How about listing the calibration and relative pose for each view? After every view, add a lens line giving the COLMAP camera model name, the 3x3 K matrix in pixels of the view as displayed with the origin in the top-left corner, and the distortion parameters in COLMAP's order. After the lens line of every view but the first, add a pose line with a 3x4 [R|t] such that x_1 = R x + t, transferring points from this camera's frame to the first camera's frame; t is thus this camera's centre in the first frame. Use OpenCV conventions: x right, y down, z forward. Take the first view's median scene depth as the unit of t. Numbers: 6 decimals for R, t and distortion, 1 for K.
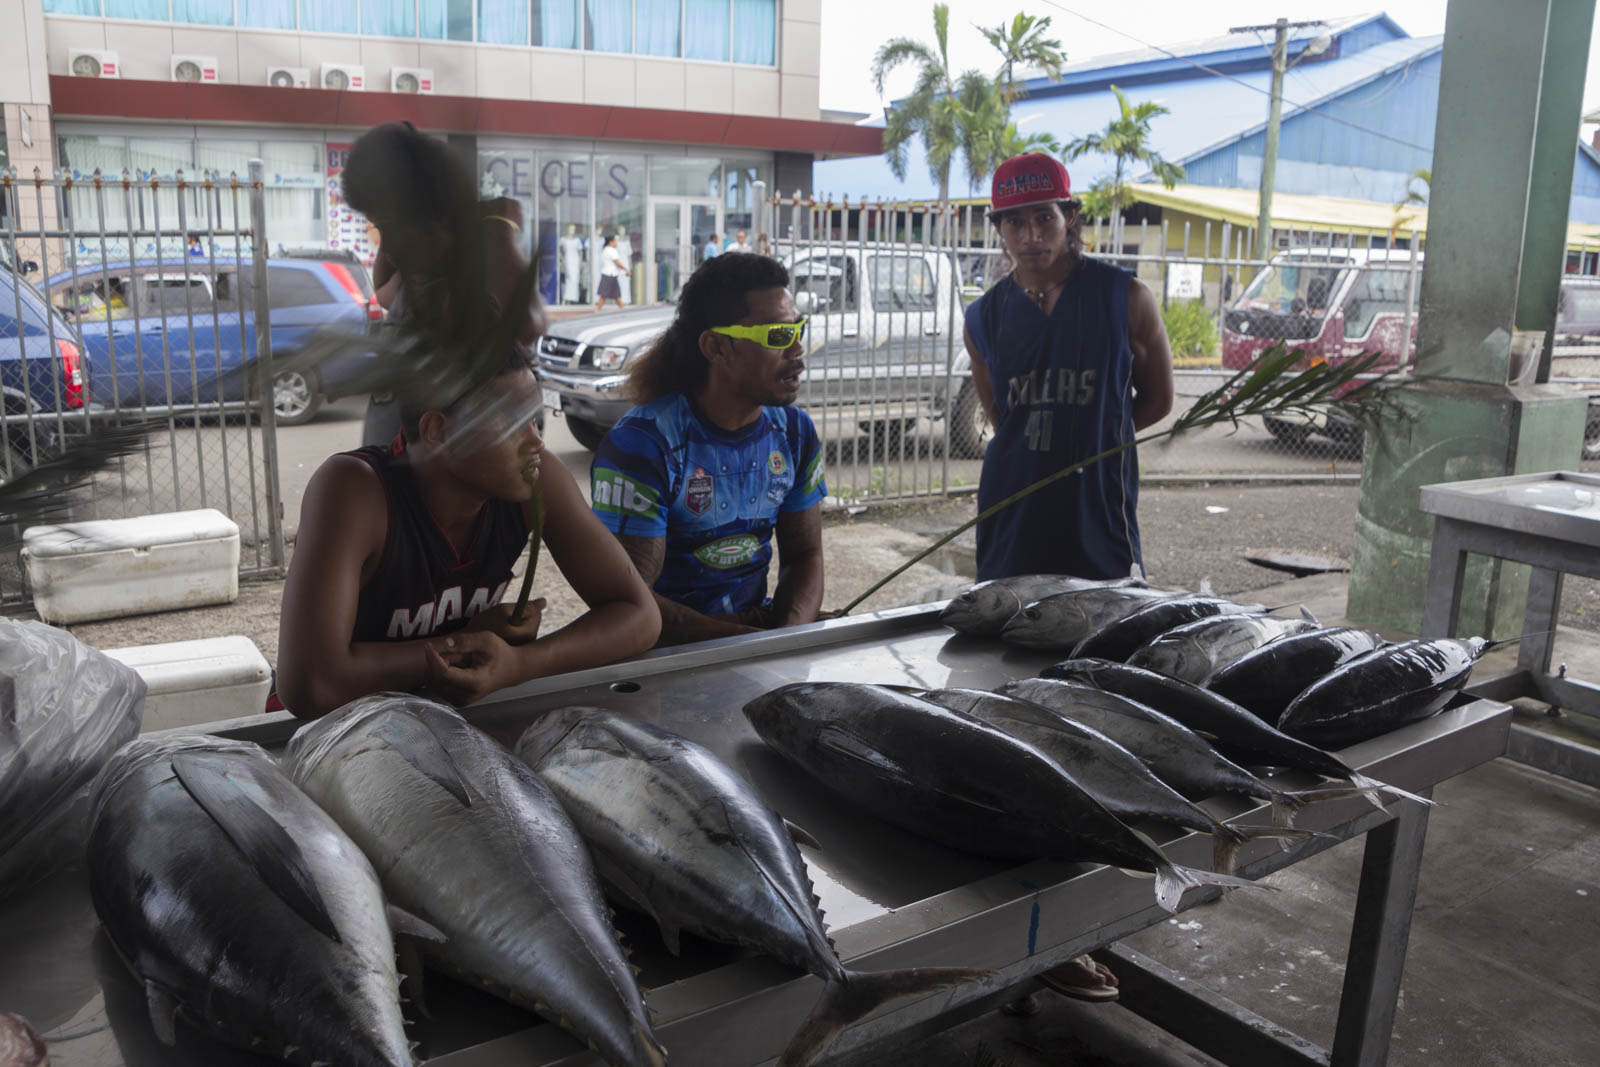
lens RADIAL K [[1377.9, 0, 800.9], [0, 1377.9, 531.2], [0, 0, 1]] dist [-0.079371, 0.014779]
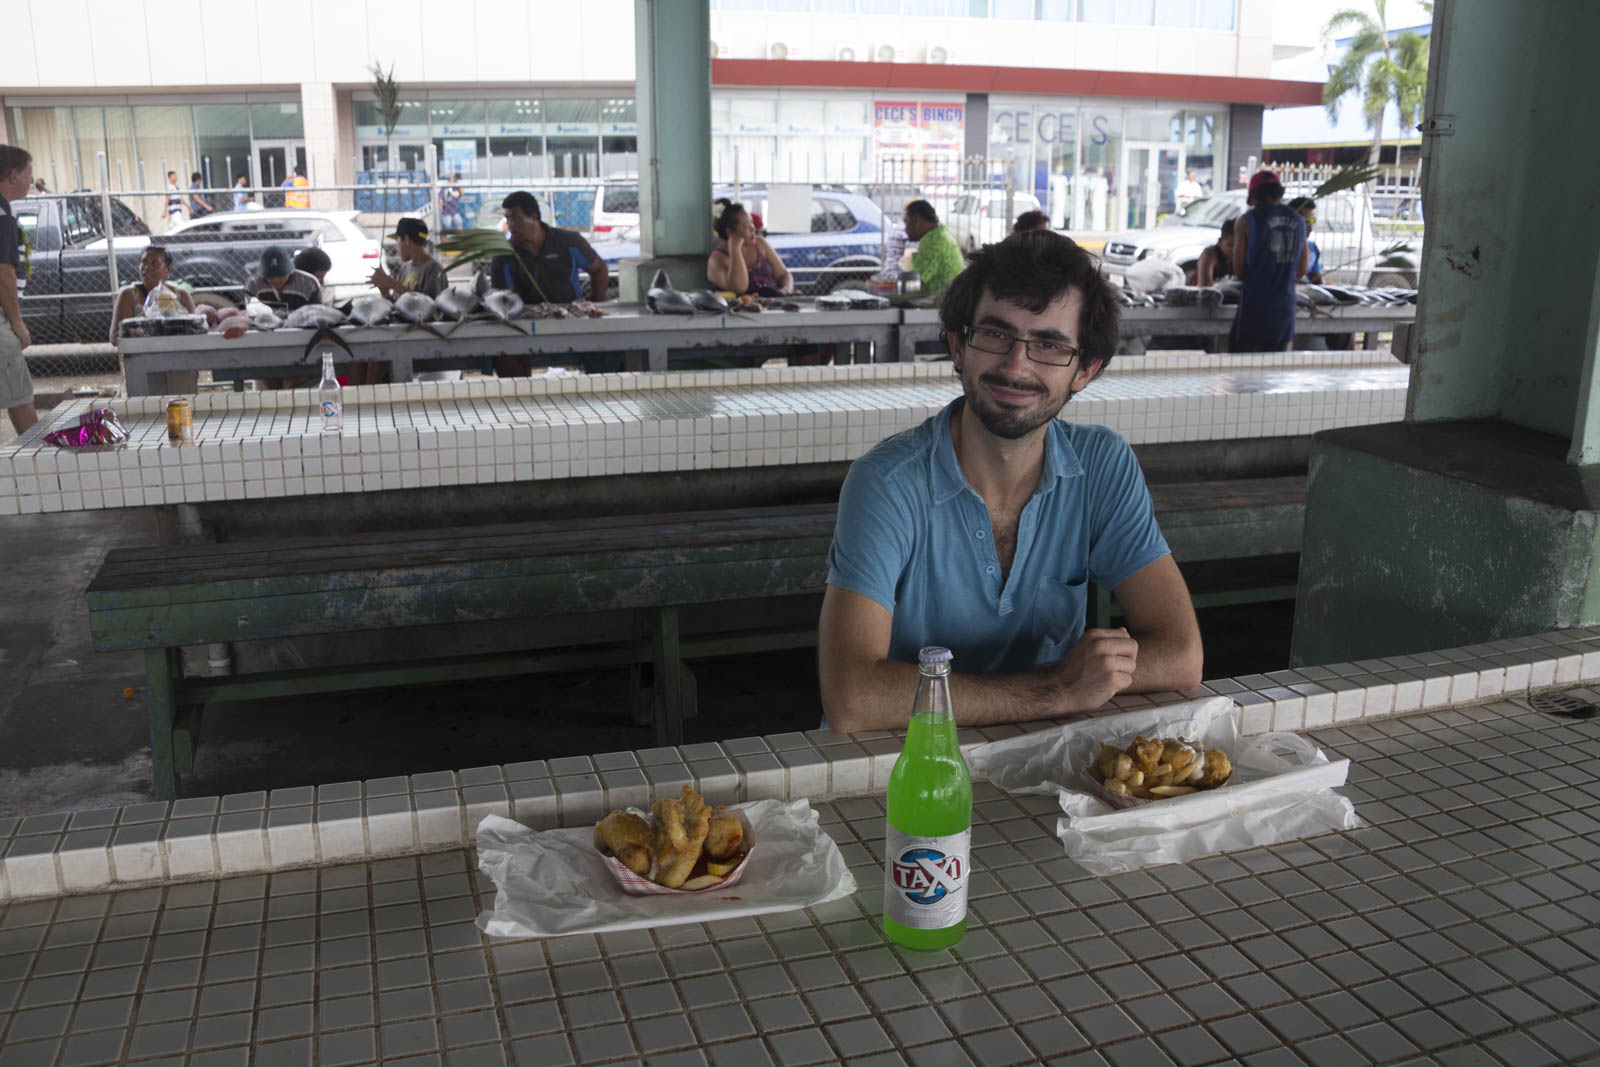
lens RADIAL K [[1377.9, 0, 801.2], [0, 1377.9, 537.2], [0, 0, 1]] dist [-0.079371, 0.014779]
pose [[0.956739, 0.064562, -0.283695, -0.017988], [-0.048967, 0.996891, 0.061731, 0.049581], [0.286798, -0.045169, 0.956926, -0.277039]]
